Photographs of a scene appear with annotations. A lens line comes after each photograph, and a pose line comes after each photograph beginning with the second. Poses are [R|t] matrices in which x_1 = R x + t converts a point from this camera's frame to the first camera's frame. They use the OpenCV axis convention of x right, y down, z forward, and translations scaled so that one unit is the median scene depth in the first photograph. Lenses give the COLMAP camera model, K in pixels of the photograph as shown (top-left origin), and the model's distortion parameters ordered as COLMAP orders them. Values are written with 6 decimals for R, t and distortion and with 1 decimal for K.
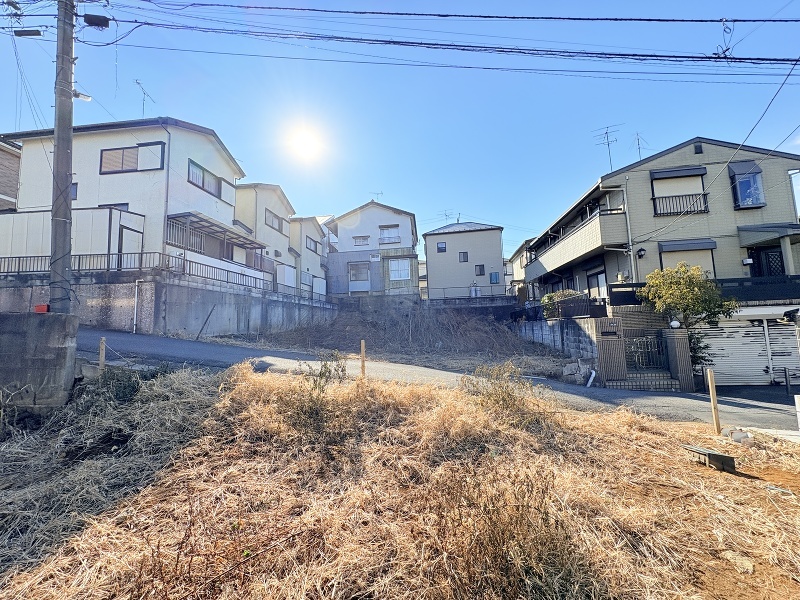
lens RADIAL K [[317.0, 0, 399.2], [0, 317.0, 297.9], [0, 0, 1]] dist [0.001593, -0.000290]
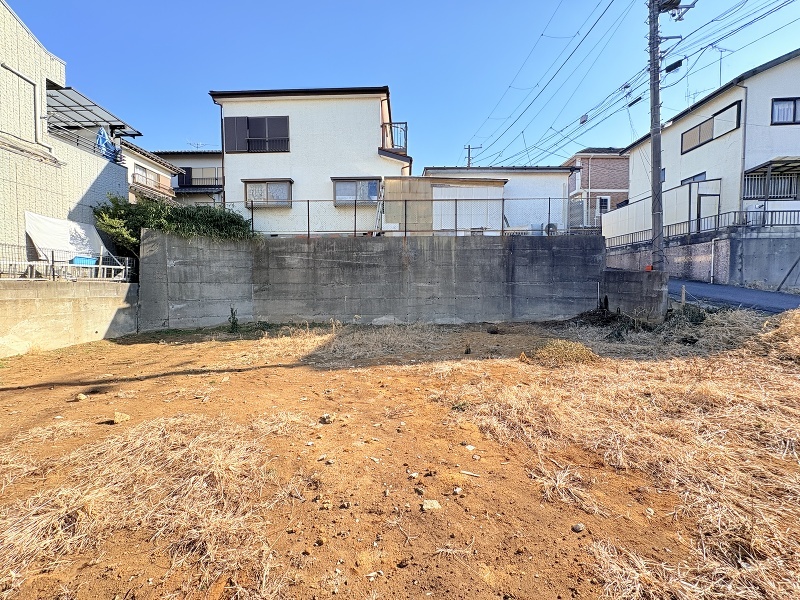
lens RADIAL K [[317.0, 0, 399.2], [0, 317.0, 297.6], [0, 0, 1]] dist [0.001593, -0.000290]
pose [[0.075977, 0.062605, -0.995142, 0.236810], [0.092219, 0.993308, 0.069531, -0.024339], [0.992836, -0.097054, 0.069695, -0.230375]]
